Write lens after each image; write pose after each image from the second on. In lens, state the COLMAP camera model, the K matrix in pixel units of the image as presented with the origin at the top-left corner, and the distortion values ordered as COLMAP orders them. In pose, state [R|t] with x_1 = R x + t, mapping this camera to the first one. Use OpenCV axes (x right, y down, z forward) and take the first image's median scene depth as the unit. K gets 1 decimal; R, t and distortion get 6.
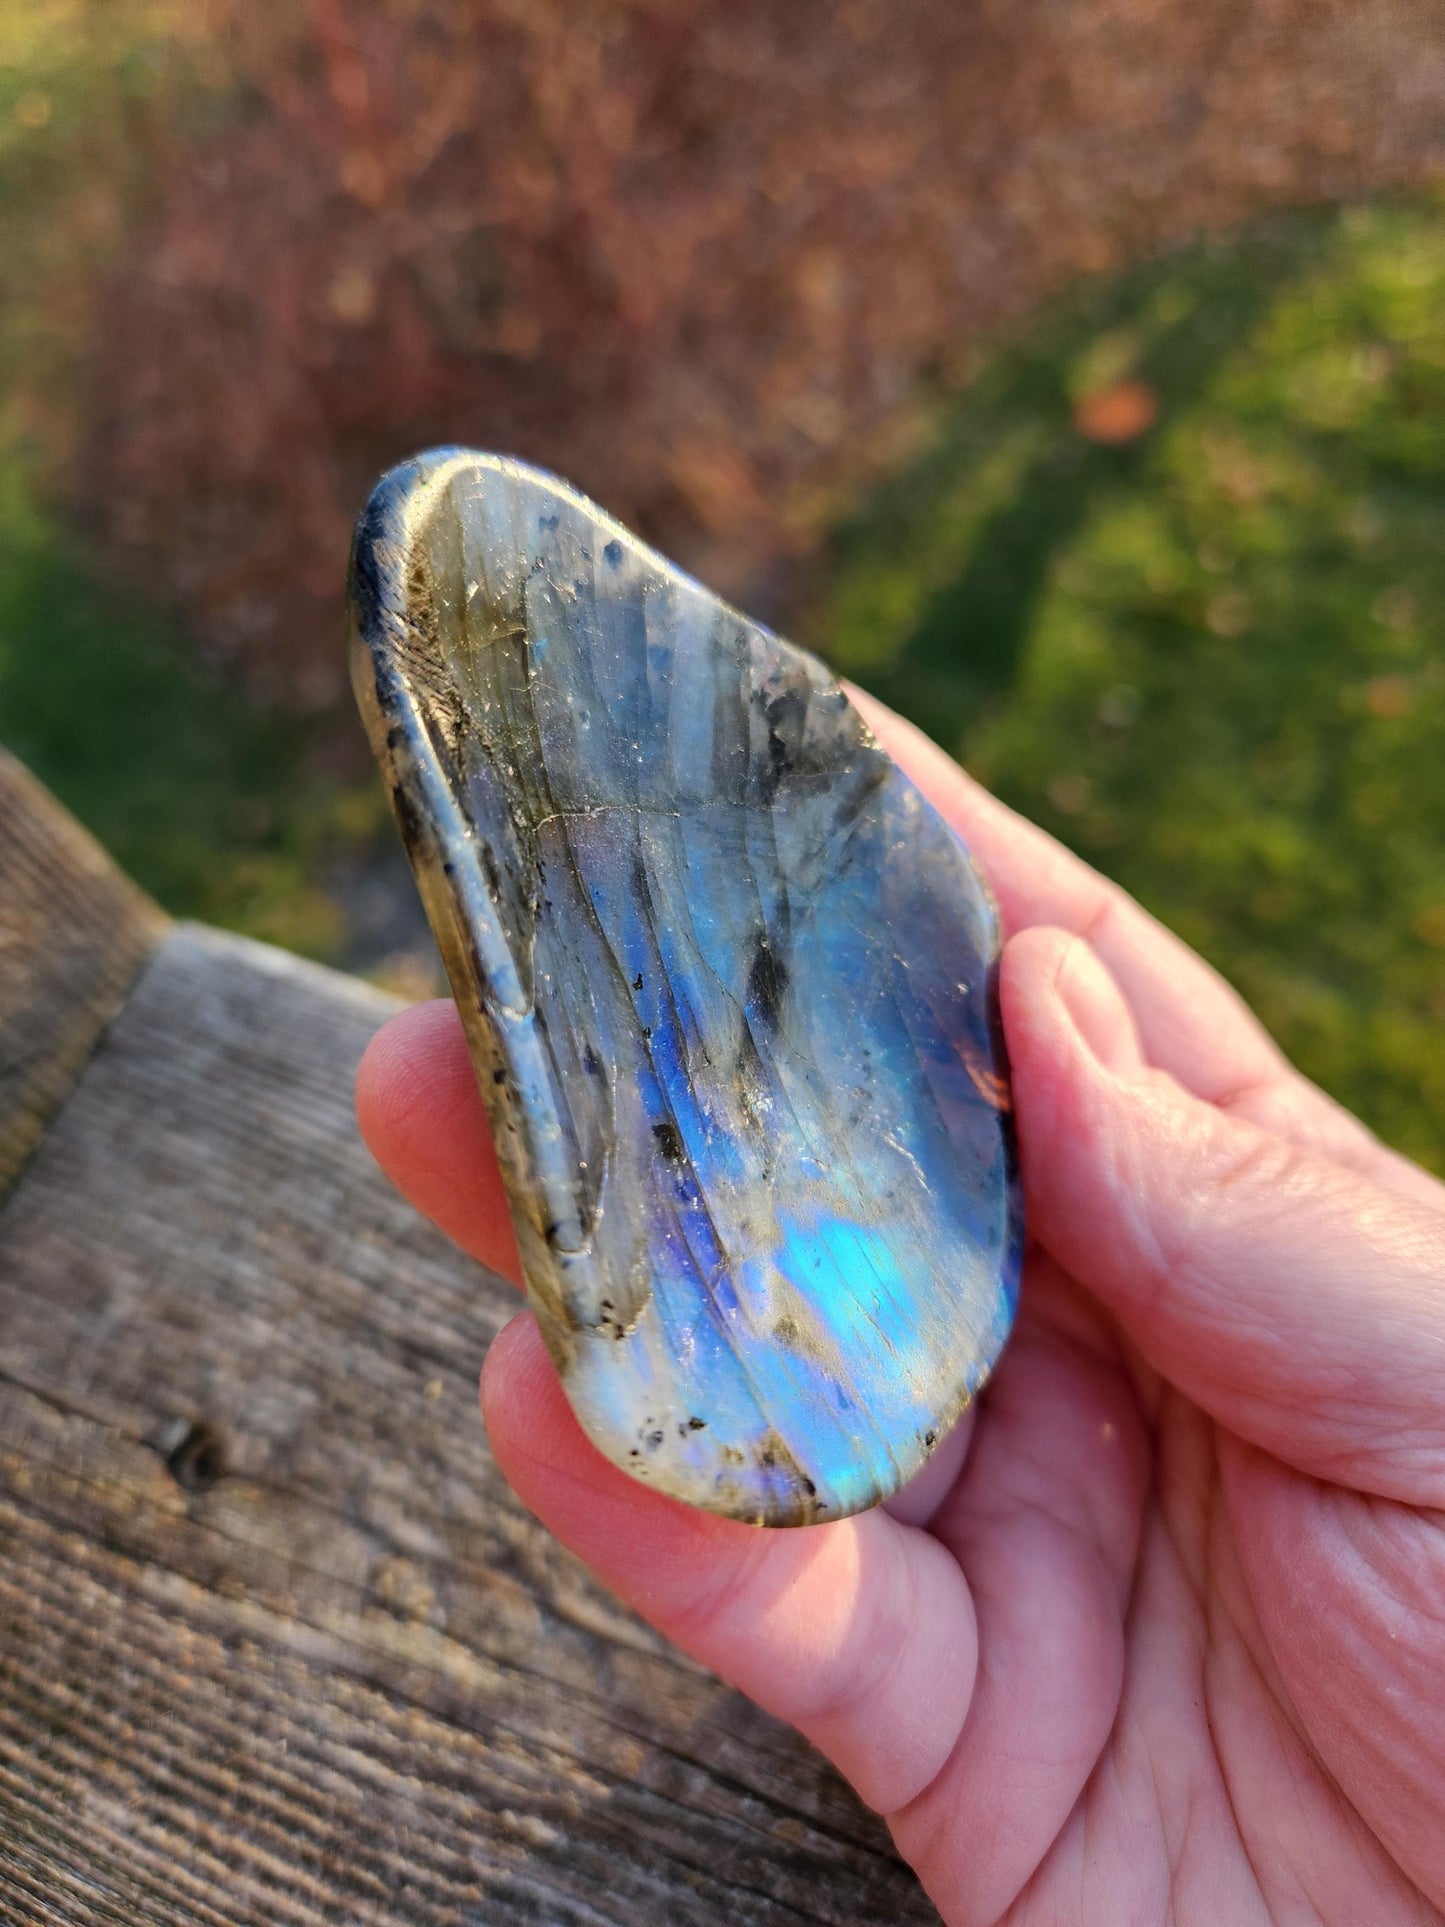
lens RADIAL K [[1454.4, 0, 731.7], [0, 1454.4, 944.1], [0, 0, 1]] dist [0.000027, -0.043490]
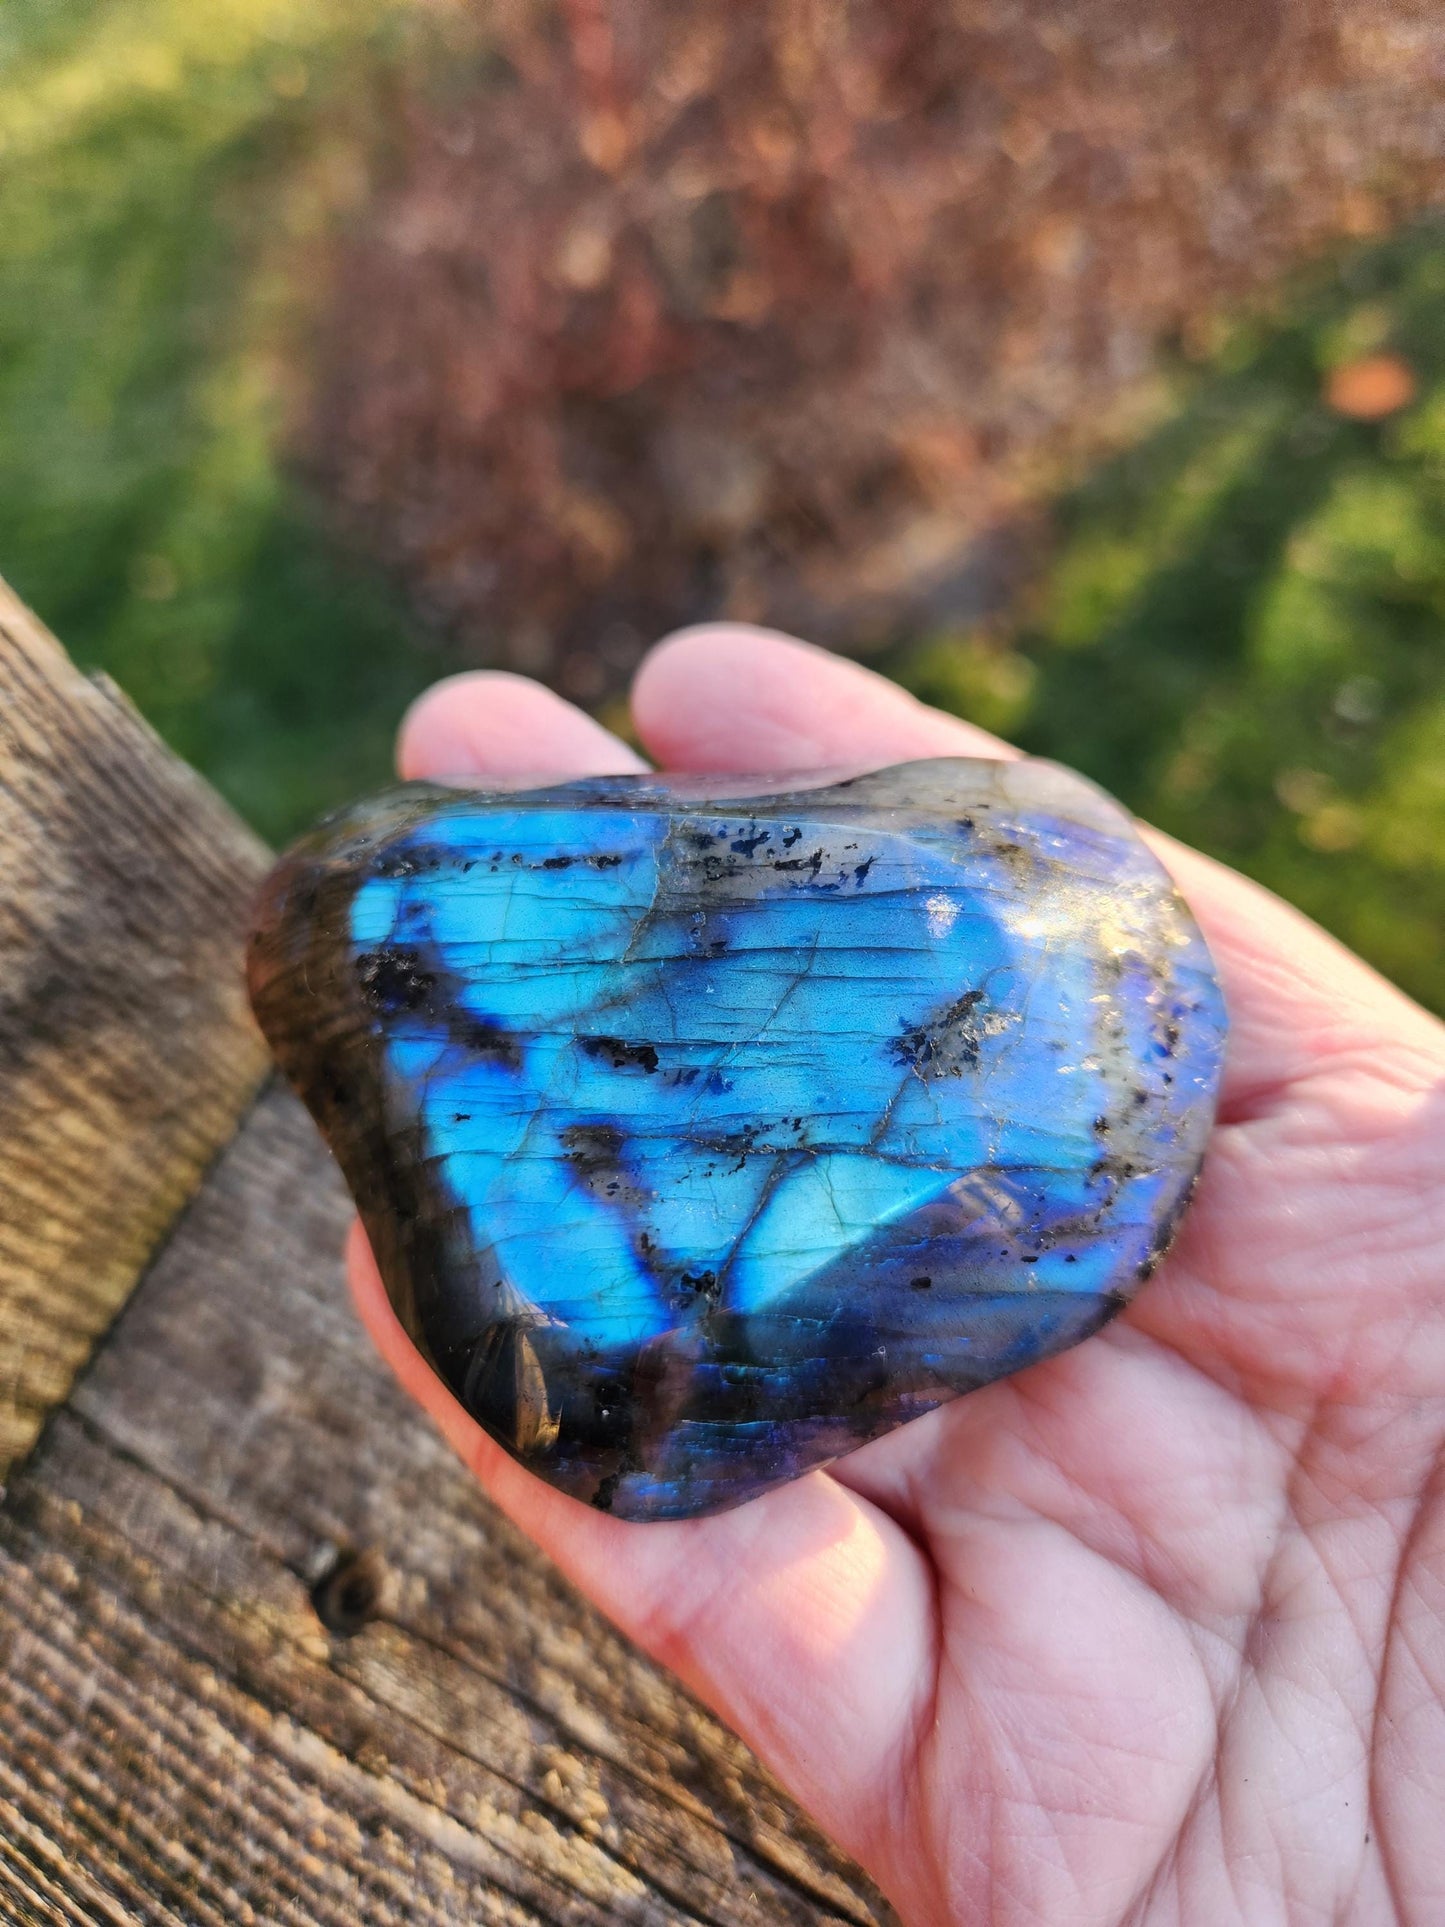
lens RADIAL K [[1459.3, 0, 722.1], [0, 1459.3, 938.6], [0, 0, 1]] dist [-0.010222, -0.033670]
pose [[0.988900, 0.060424, -0.135741, -0.056494], [-0.058314, 0.998108, 0.019468, -0.063672], [0.136661, -0.011336, 0.990553, 0.191272]]
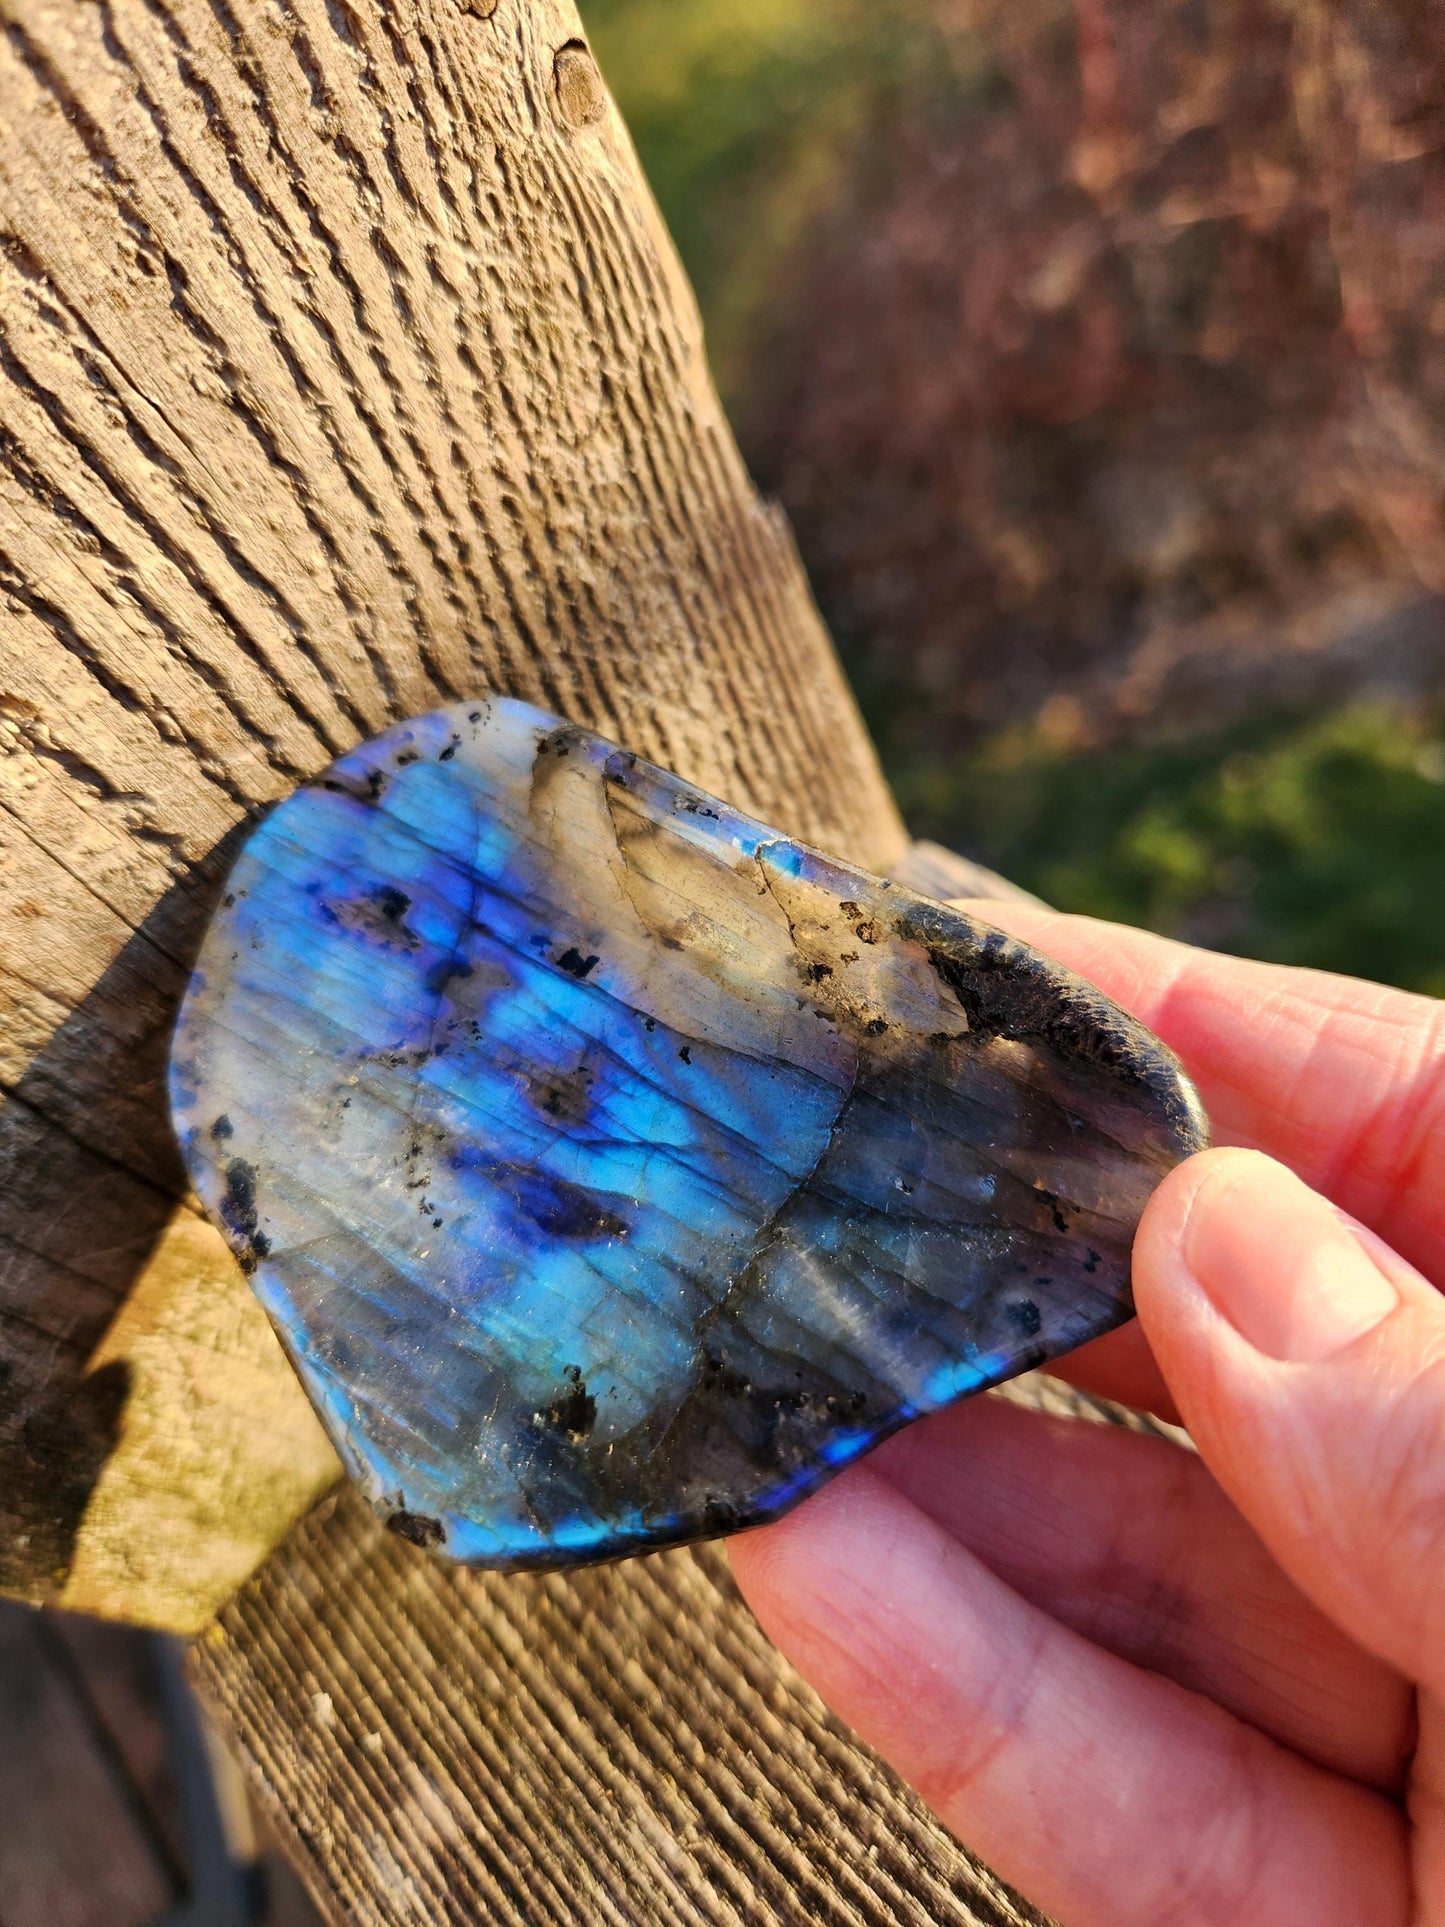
lens RADIAL K [[1436.8, 0, 726.5], [0, 1436.8, 961.1], [0, 0, 1]] dist [-0.003261, -0.028455]
pose [[0.906514, 0.227600, -0.355570, -0.201806], [-0.222440, 0.973341, 0.055930, 0.039233], [0.358821, 0.028392, 0.932975, 0.196200]]
